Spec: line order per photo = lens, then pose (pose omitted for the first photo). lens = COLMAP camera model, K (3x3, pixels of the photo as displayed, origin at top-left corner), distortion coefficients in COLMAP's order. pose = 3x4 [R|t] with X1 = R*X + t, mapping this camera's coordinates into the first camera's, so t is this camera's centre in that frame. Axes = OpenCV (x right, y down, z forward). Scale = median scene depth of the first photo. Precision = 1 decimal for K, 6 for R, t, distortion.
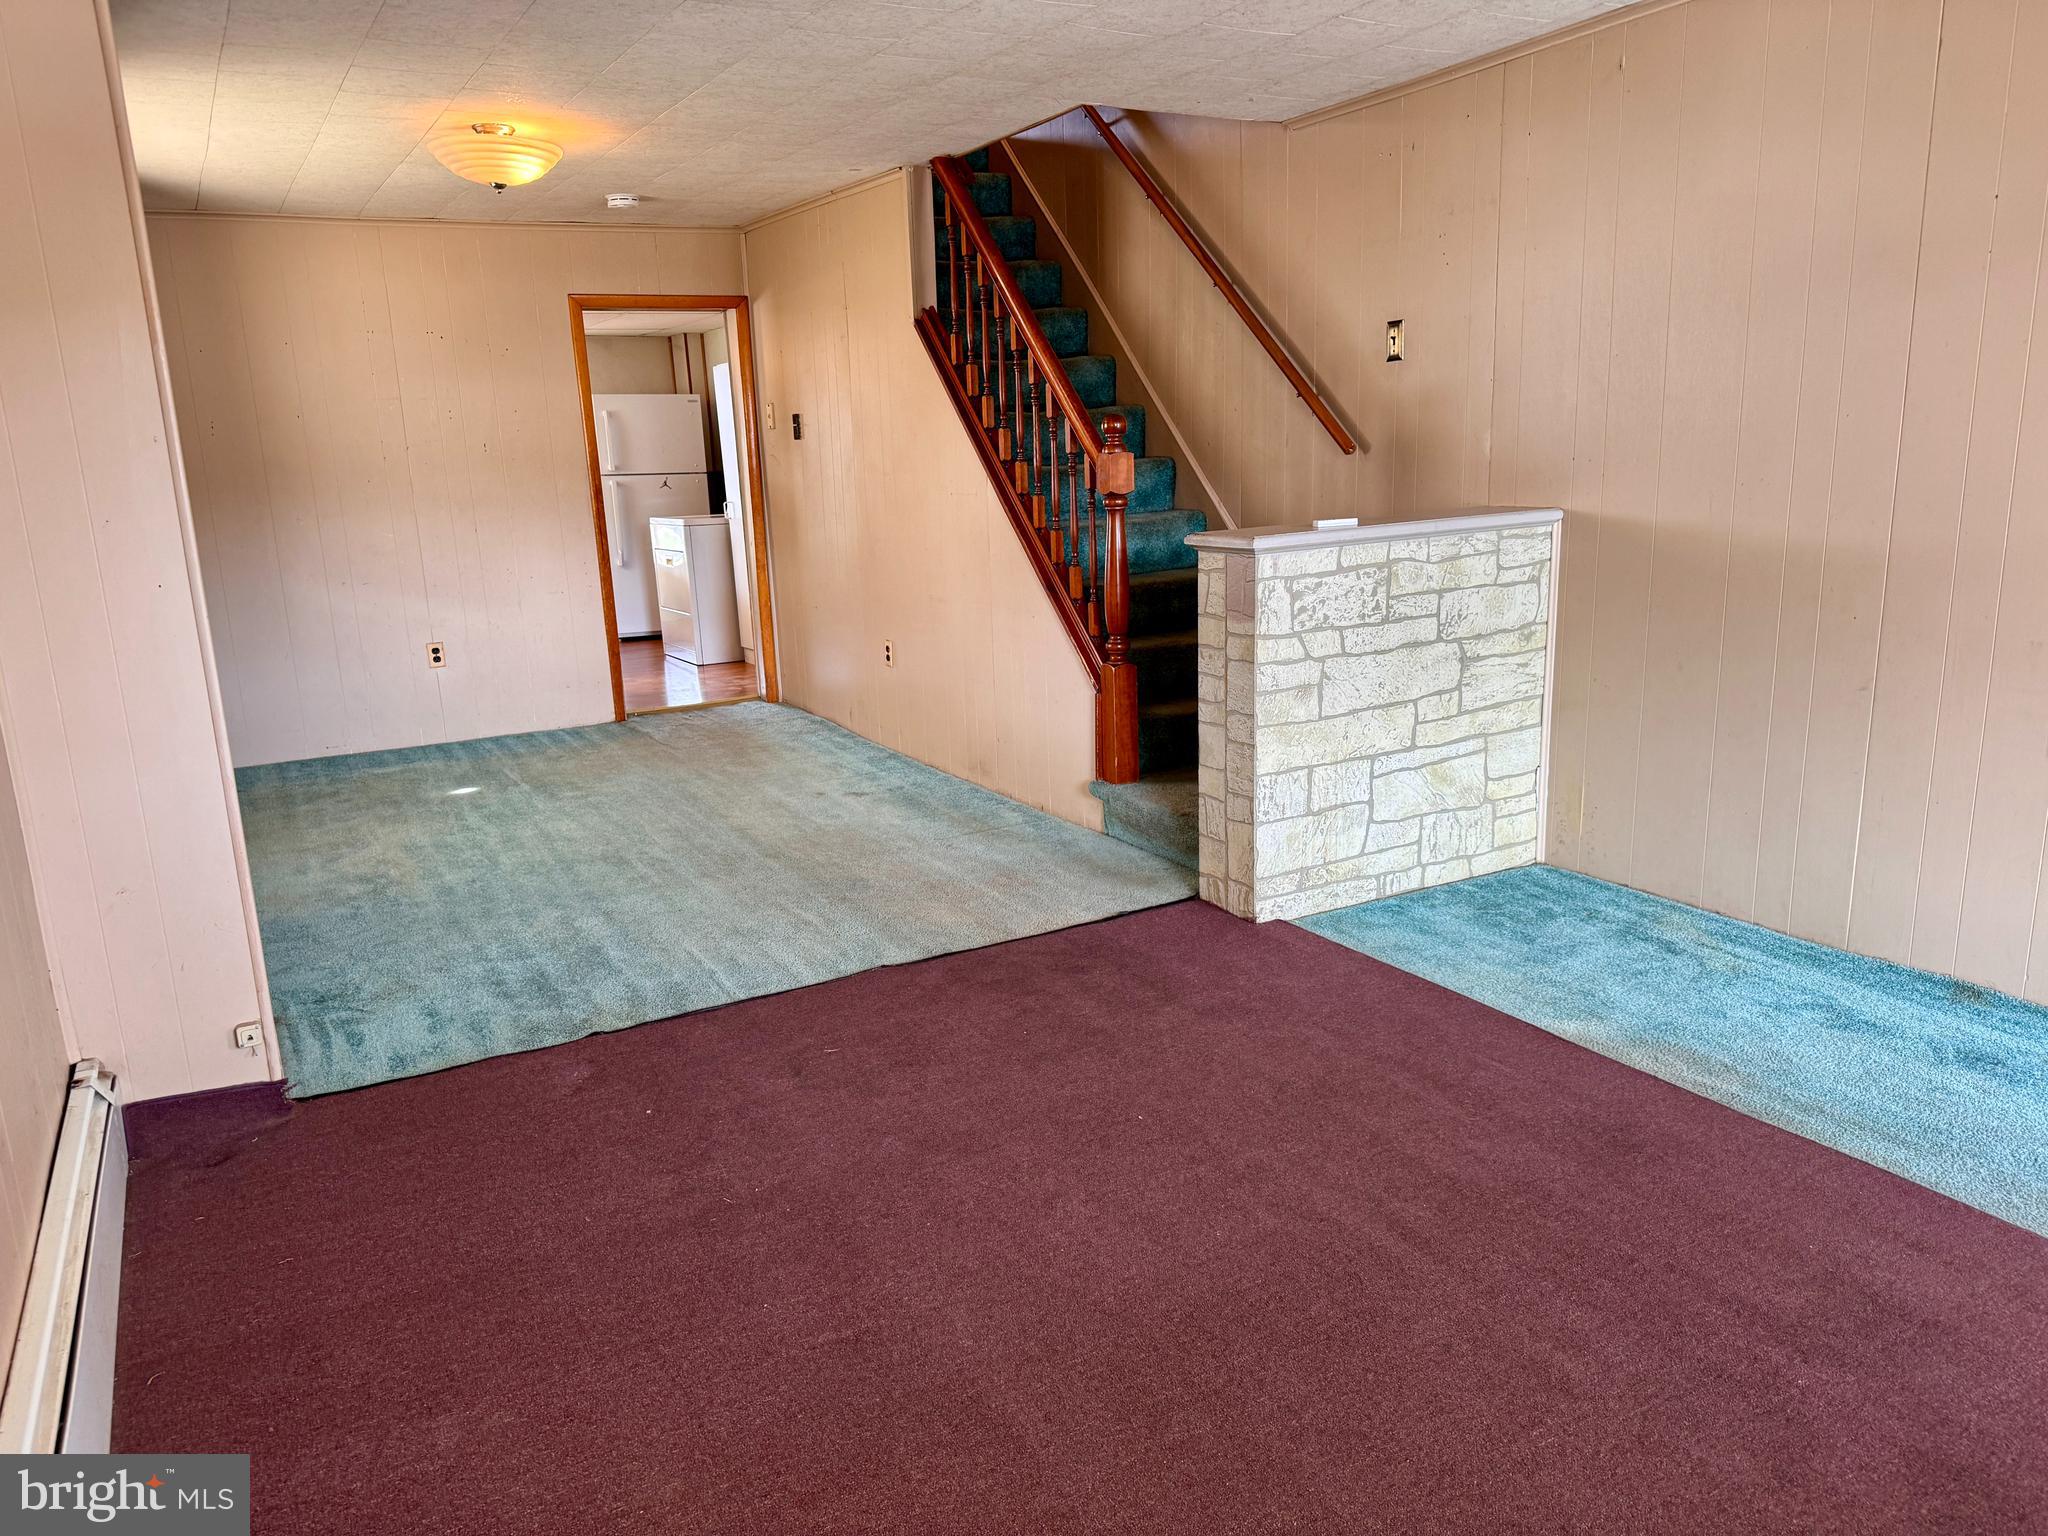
lens RADIAL K [[1443.8, 0, 1002.6], [0, 1443.8, 812.9], [0, 0, 1]] dist [0.027701, -0.037870]
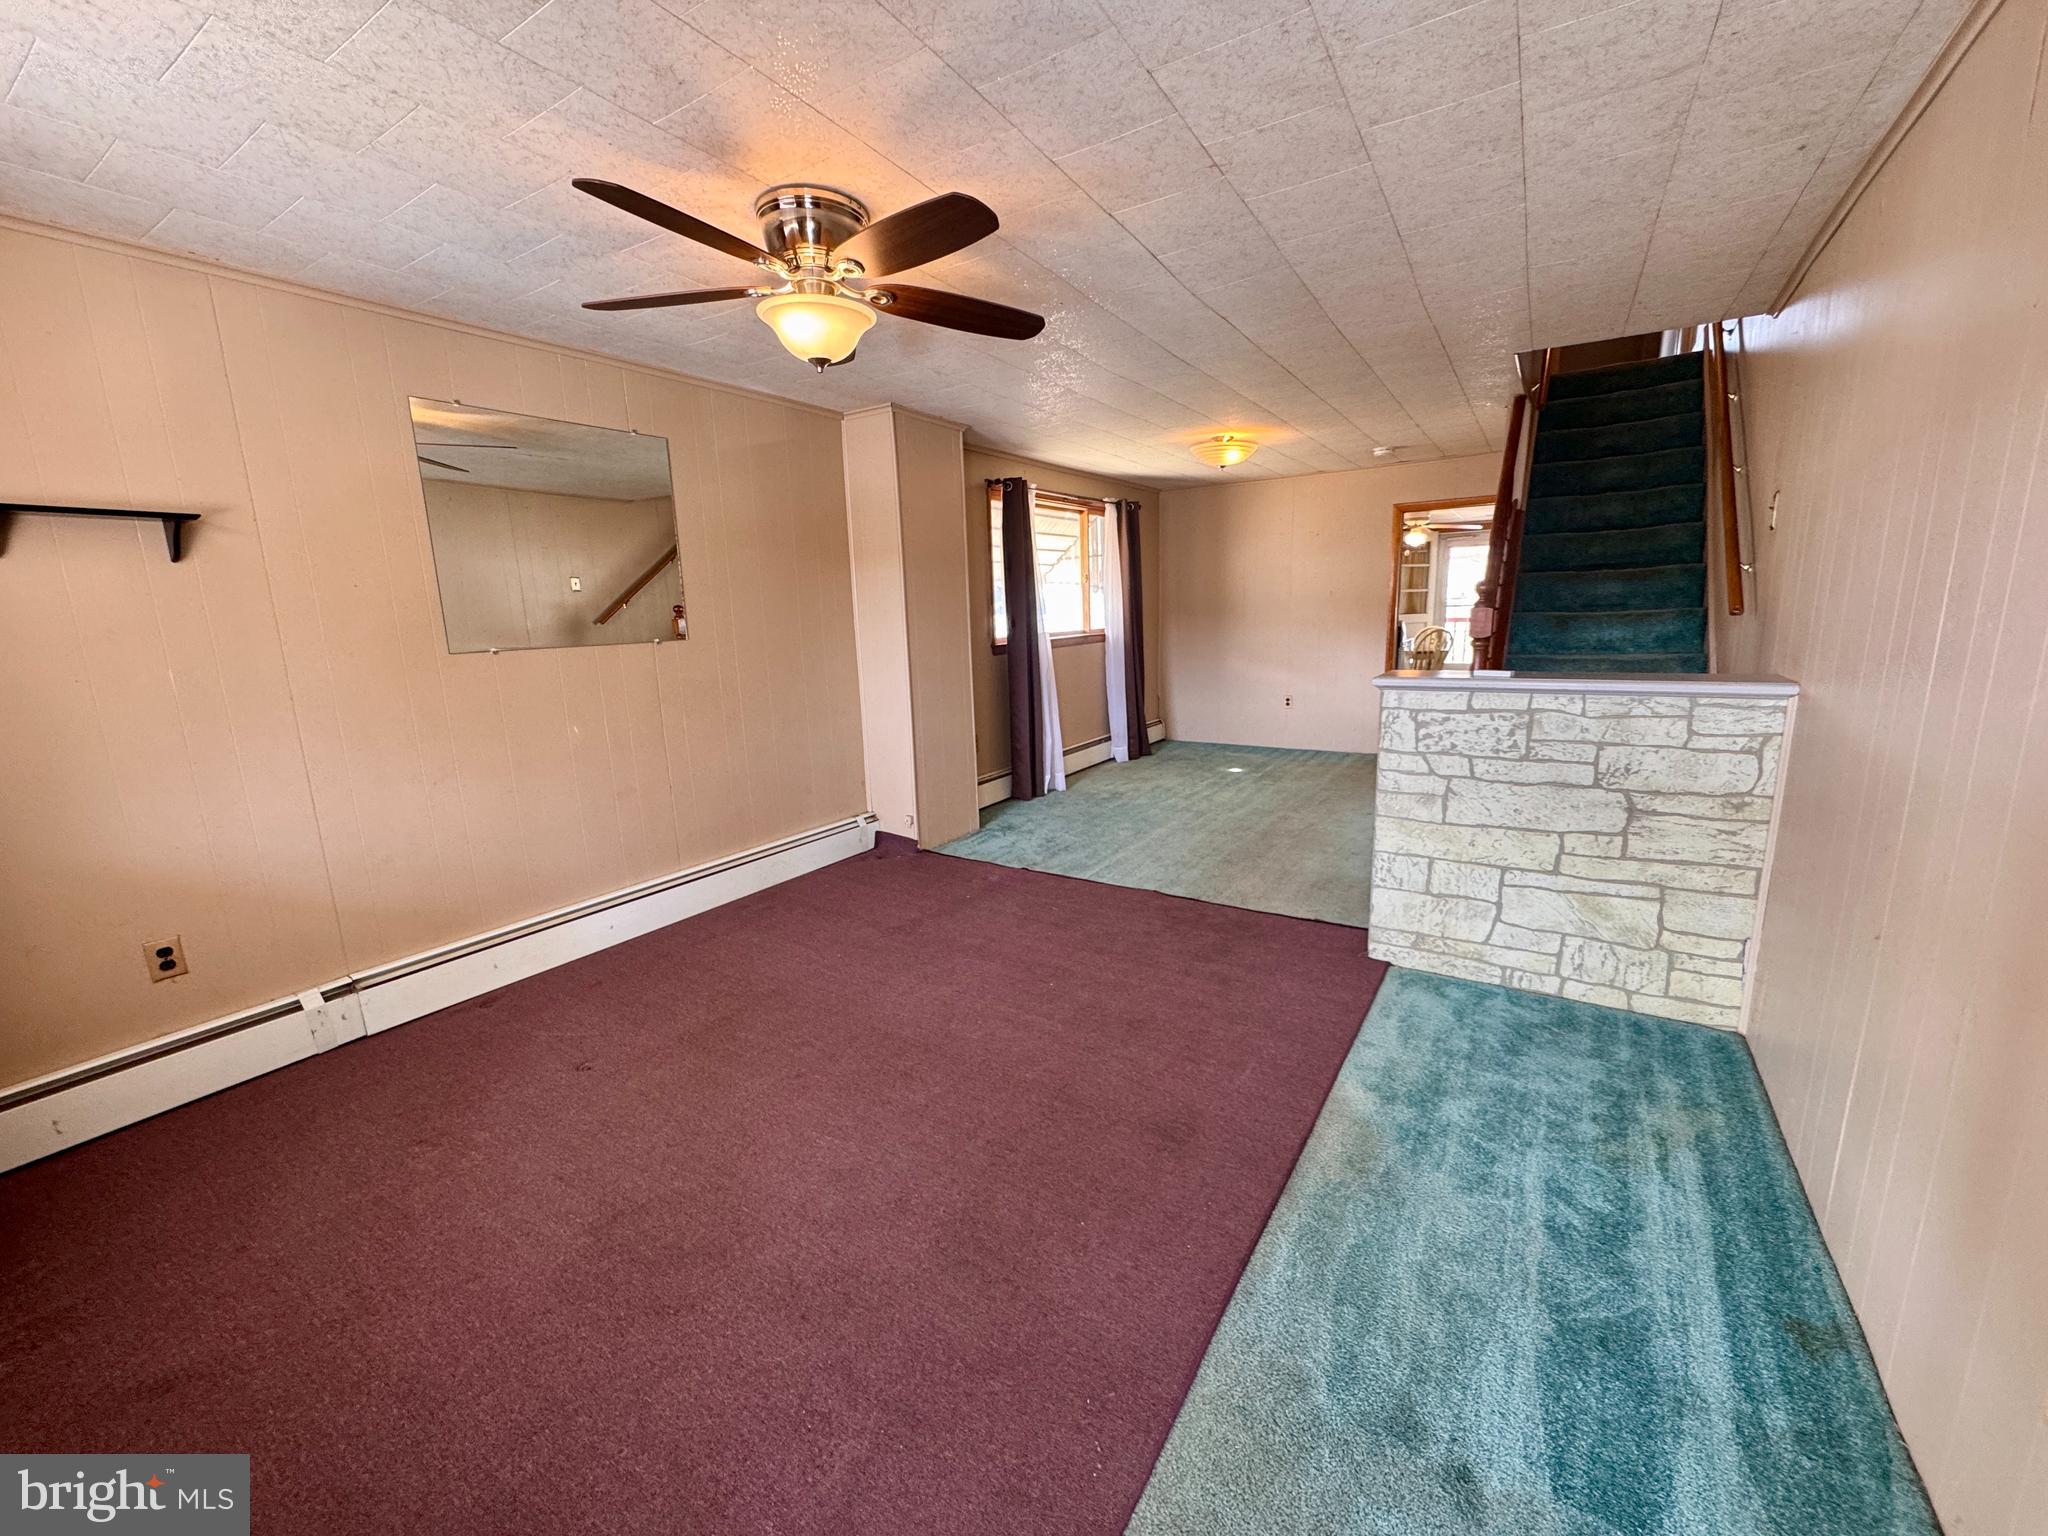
lens RADIAL K [[814.2, 0, 1032.0], [0, 814.2, 773.1], [0, 0, 1]] dist [-0.004838, 0.000713]
pose [[0.482551, 0.201227, -0.852439, 0.581703], [-0.213461, 0.970924, 0.108360, -0.097160], [0.849458, 0.129673, 0.511475, 0.284534]]
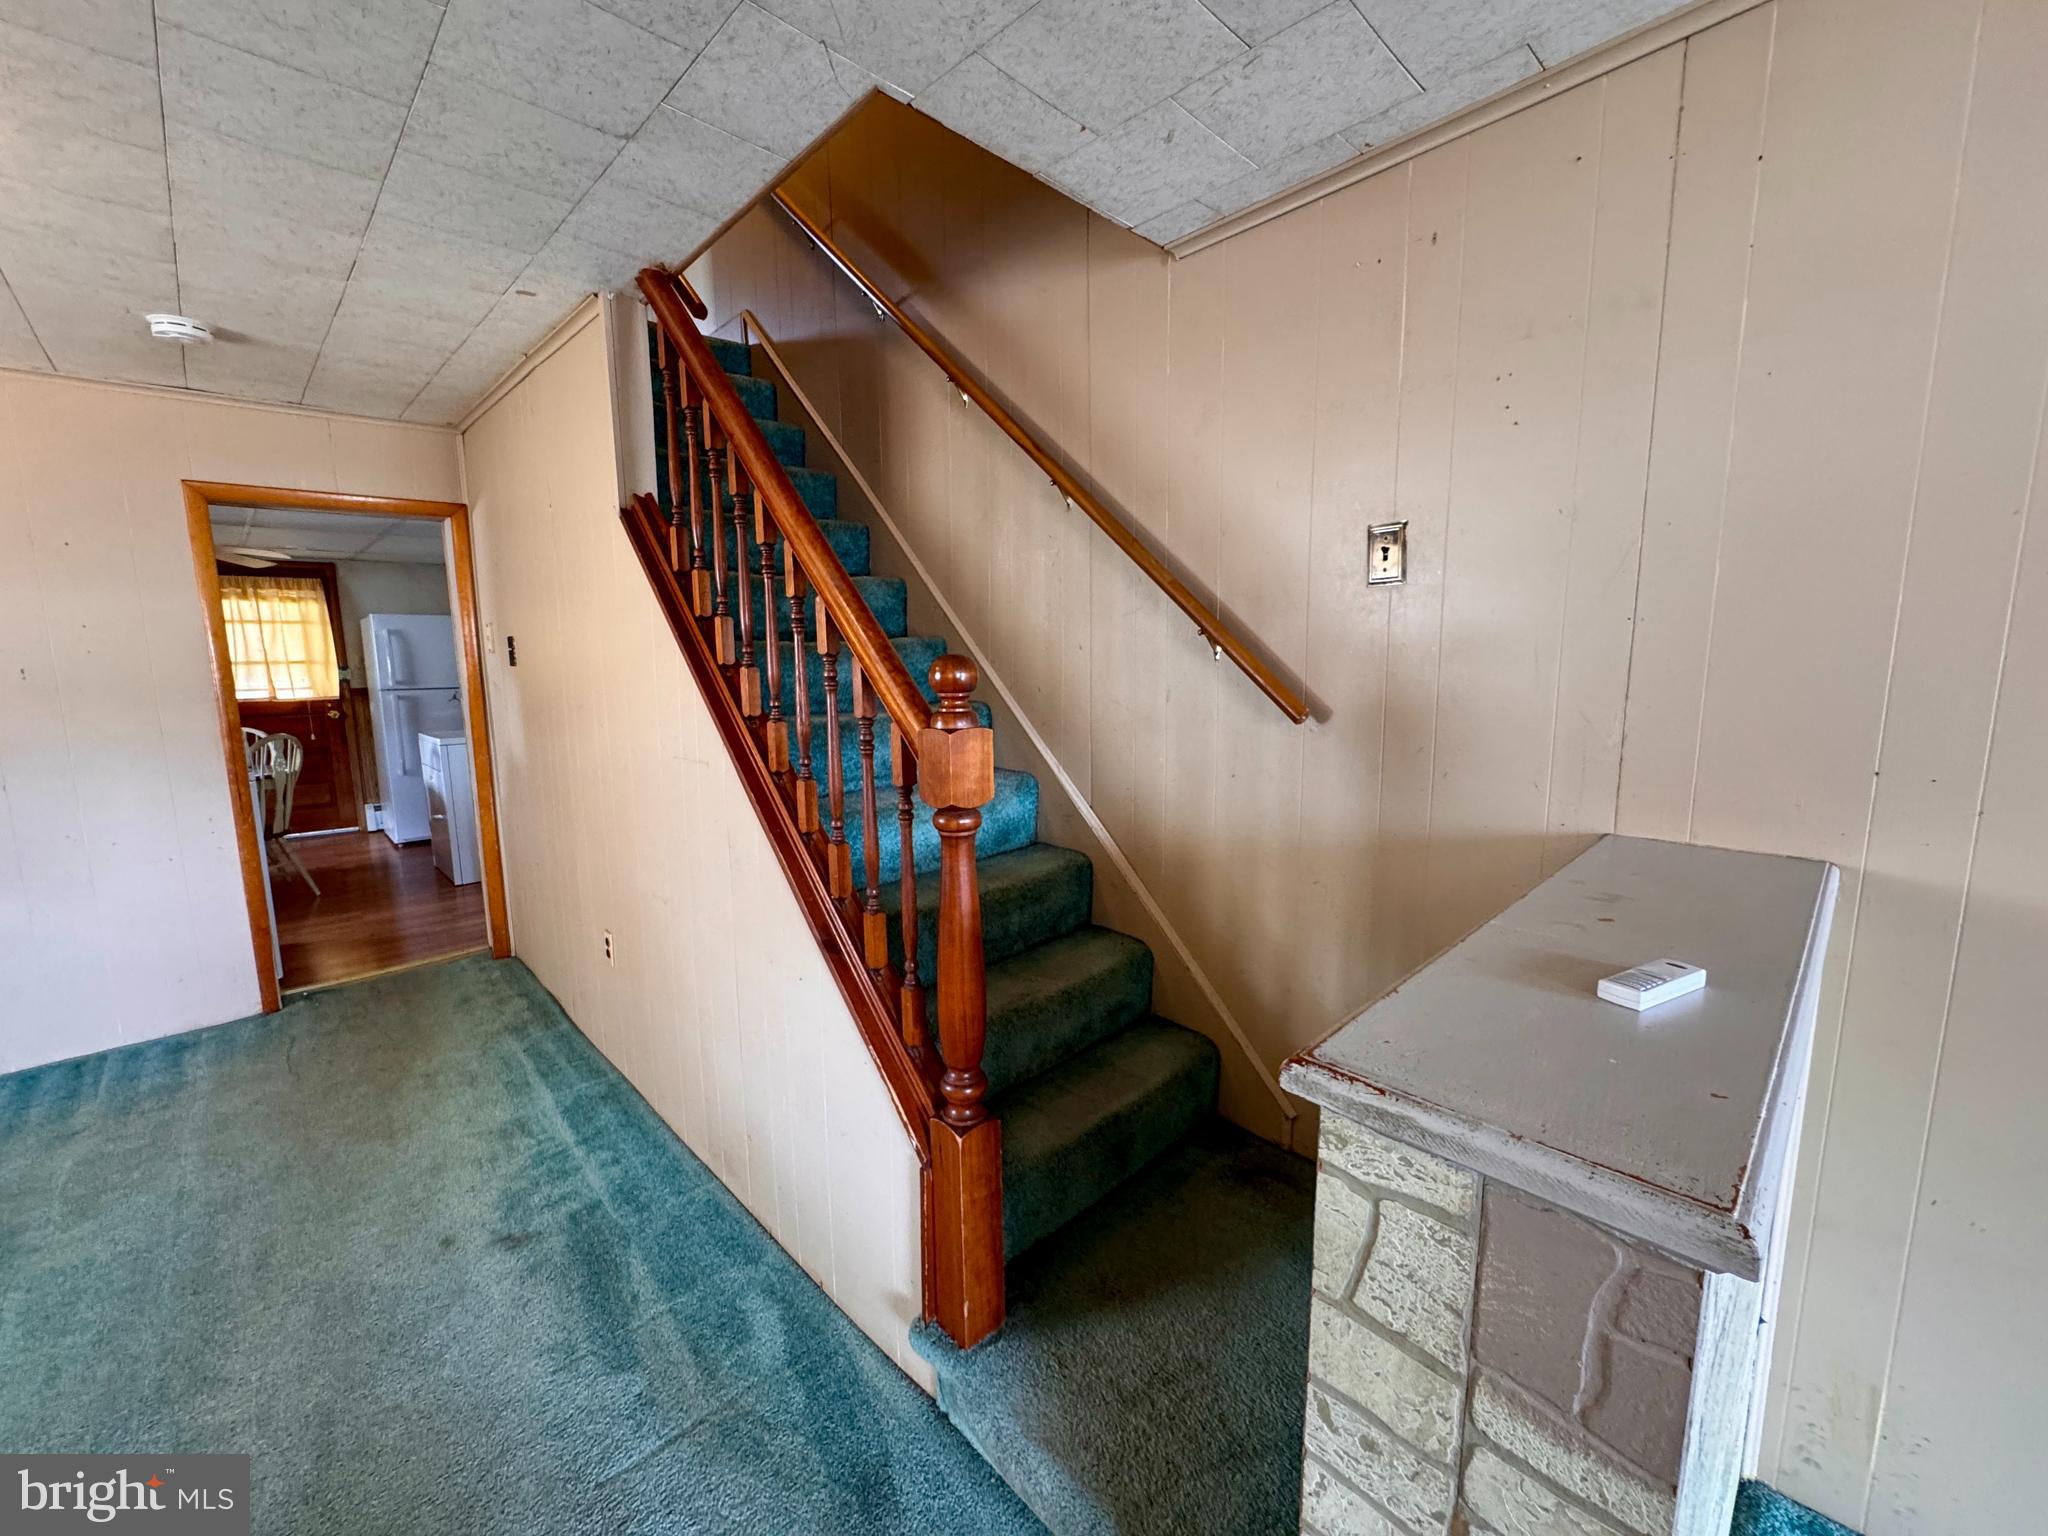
lens RADIAL K [[814.2, 0, 1029.3], [0, 814.2, 758.9], [0, 0, 1]] dist [-0.004838, 0.000713]
pose [[0.962777, -0.012536, 0.270006, 0.026498], [0.046501, 0.991712, -0.119770, -0.210026], [-0.266267, 0.127867, 0.955381, 0.747871]]
